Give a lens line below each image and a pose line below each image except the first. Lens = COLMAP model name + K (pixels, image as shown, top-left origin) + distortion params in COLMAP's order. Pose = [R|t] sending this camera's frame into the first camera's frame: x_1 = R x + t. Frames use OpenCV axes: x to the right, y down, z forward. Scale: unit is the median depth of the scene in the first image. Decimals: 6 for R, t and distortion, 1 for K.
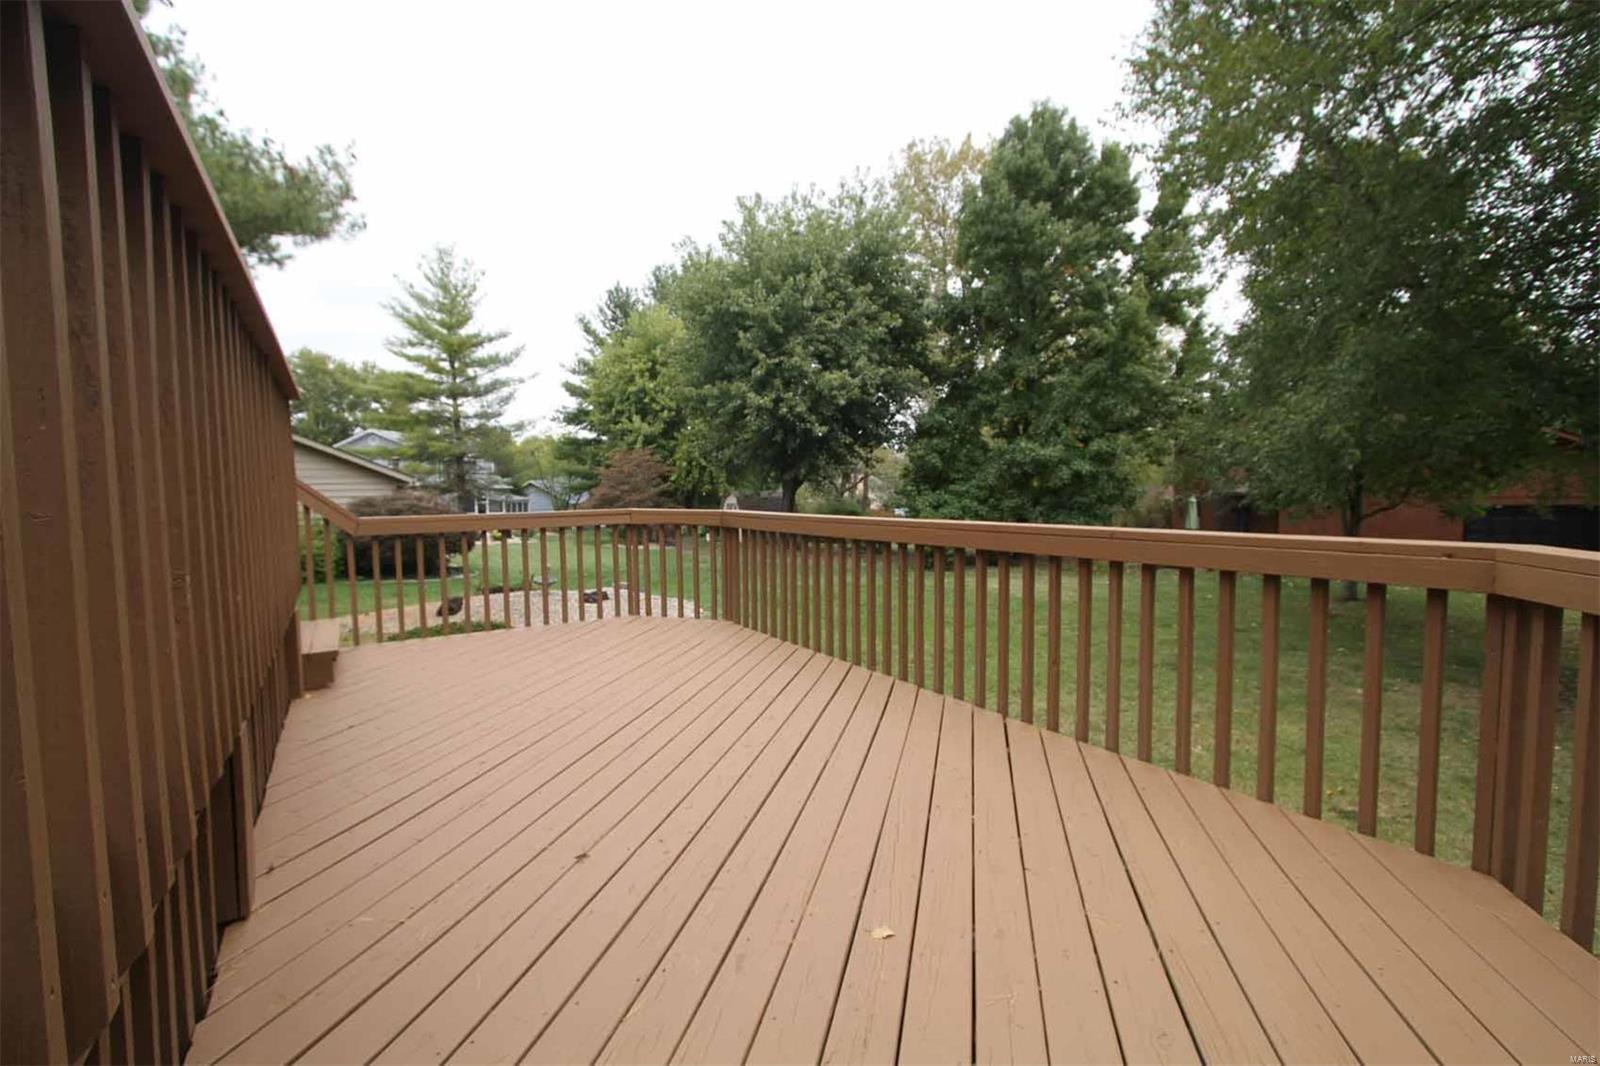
lens RADIAL K [[724.8, 0, 790.3], [0, 724.8, 520.7], [0, 0, 1]] dist [-0.015694, 0.000157]
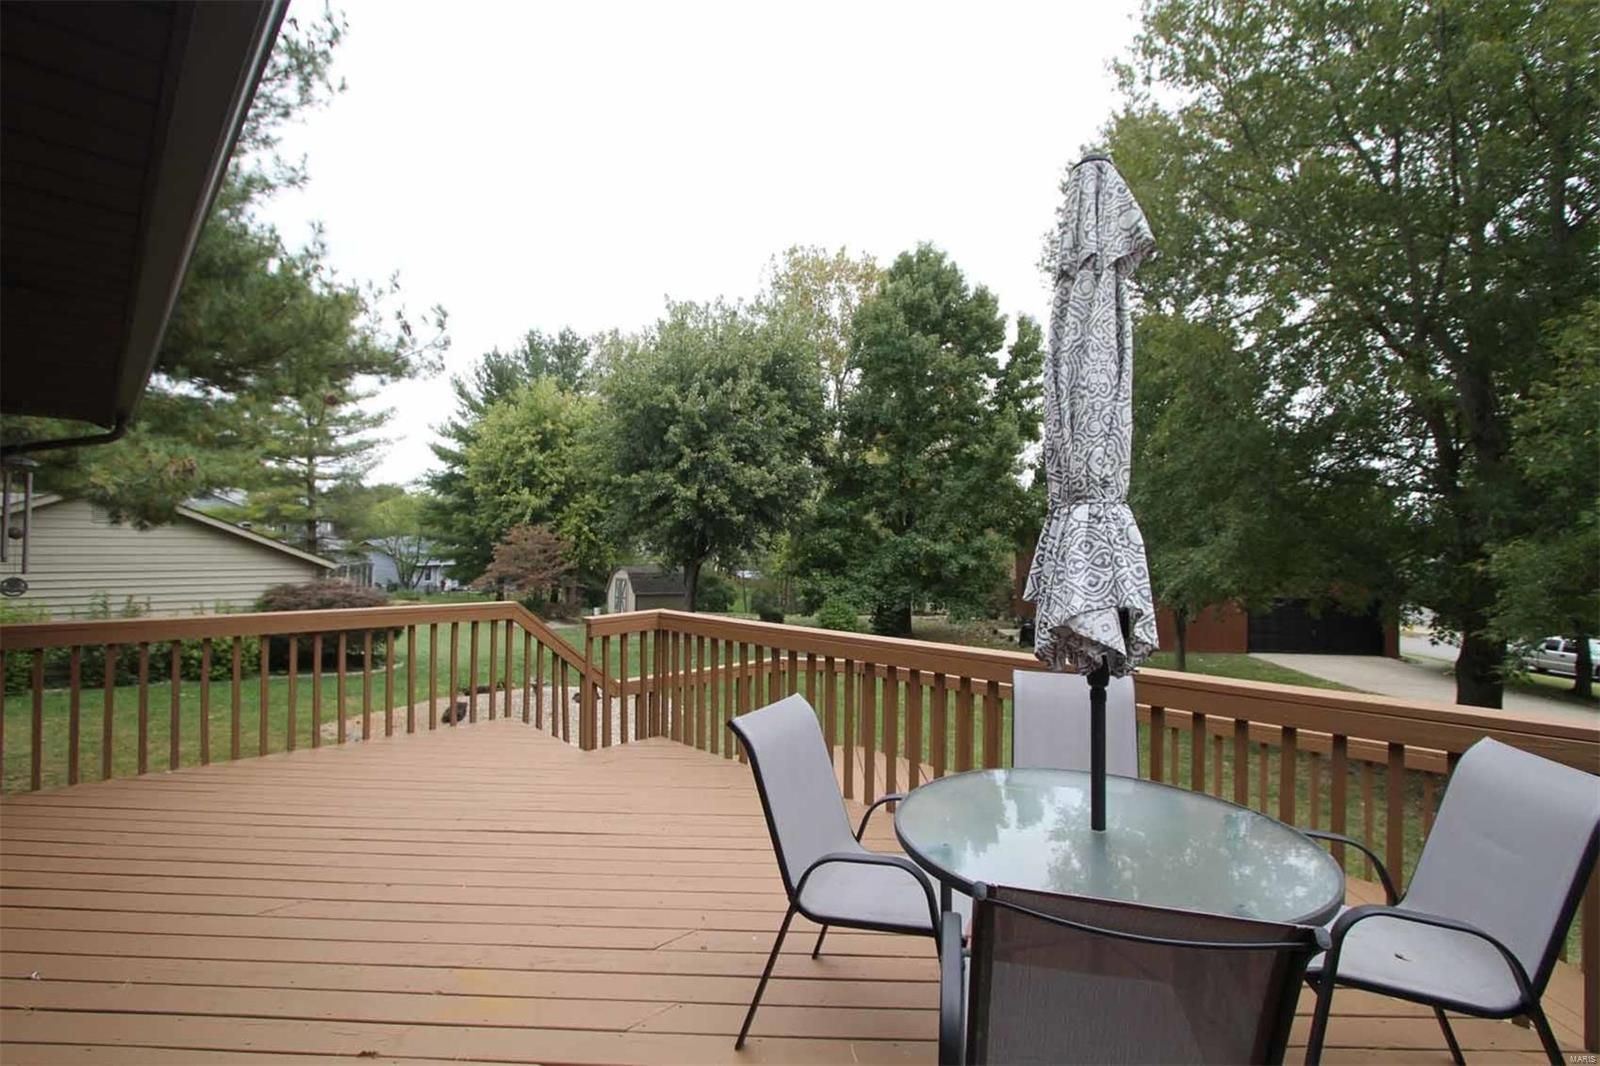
lens RADIAL K [[724.8, 0, 790.3], [0, 724.8, 520.7], [0, 0, 1]] dist [-0.015694, 0.000157]
pose [[0.973297, 0.029765, 0.227610, -0.118842], [-0.011797, 0.996733, -0.079897, -0.036343], [-0.229244, 0.075079, 0.970469, -0.059057]]
